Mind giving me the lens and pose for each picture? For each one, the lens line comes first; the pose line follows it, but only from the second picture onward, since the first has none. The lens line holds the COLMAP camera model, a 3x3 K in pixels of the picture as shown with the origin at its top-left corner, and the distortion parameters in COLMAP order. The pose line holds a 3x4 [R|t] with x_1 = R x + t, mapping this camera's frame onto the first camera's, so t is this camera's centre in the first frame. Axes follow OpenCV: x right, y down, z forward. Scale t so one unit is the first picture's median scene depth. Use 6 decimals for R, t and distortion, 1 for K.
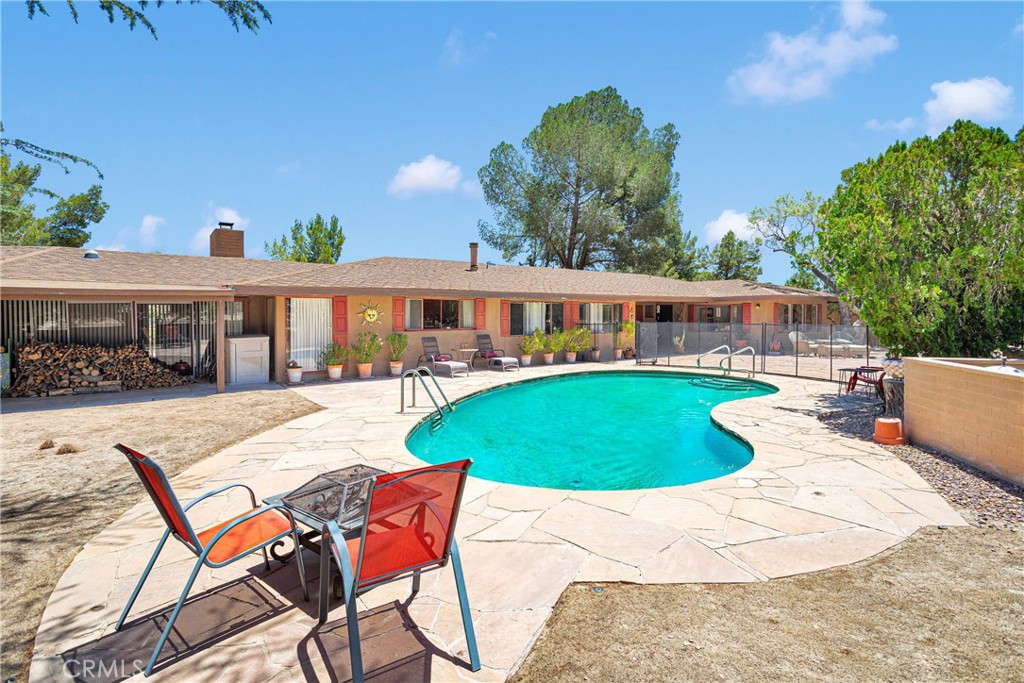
lens RADIAL K [[496.6, 0, 507.8], [0, 496.6, 324.8], [0, 0, 1]] dist [0.002209, 0.000376]
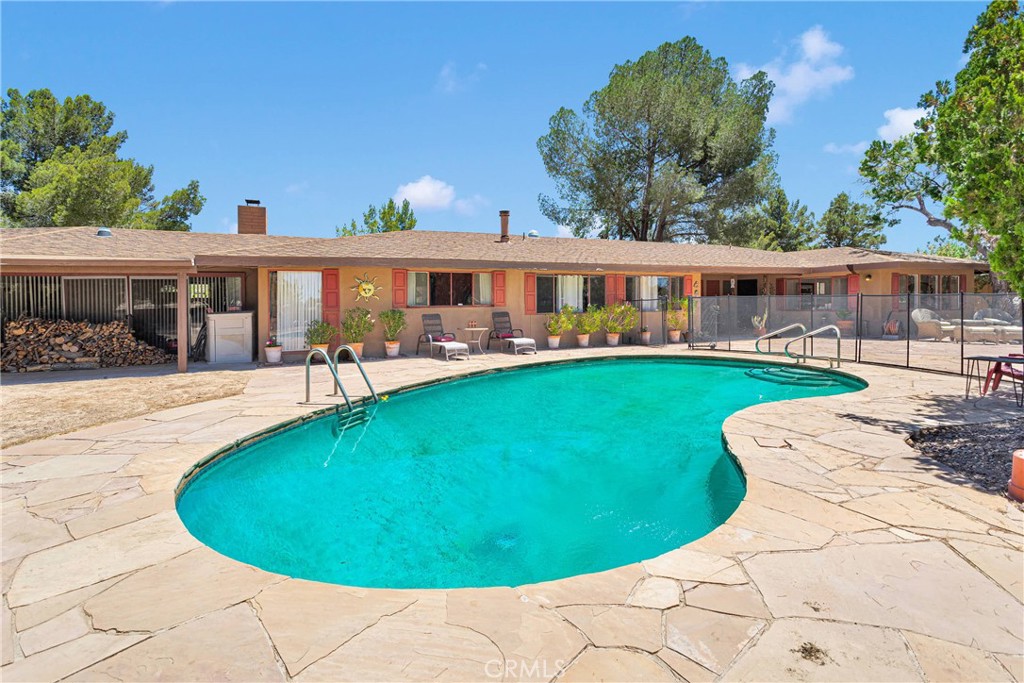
lens RADIAL K [[485.4, 0, 511.8], [0, 485.4, 309.2], [0, 0, 1]] dist [0.001793, -0.000651]
pose [[0.978863, -0.004201, -0.204474, 0.138798], [0.003626, 0.999988, -0.003191, 0.016896], [0.204485, 0.002382, 0.978867, 0.165788]]
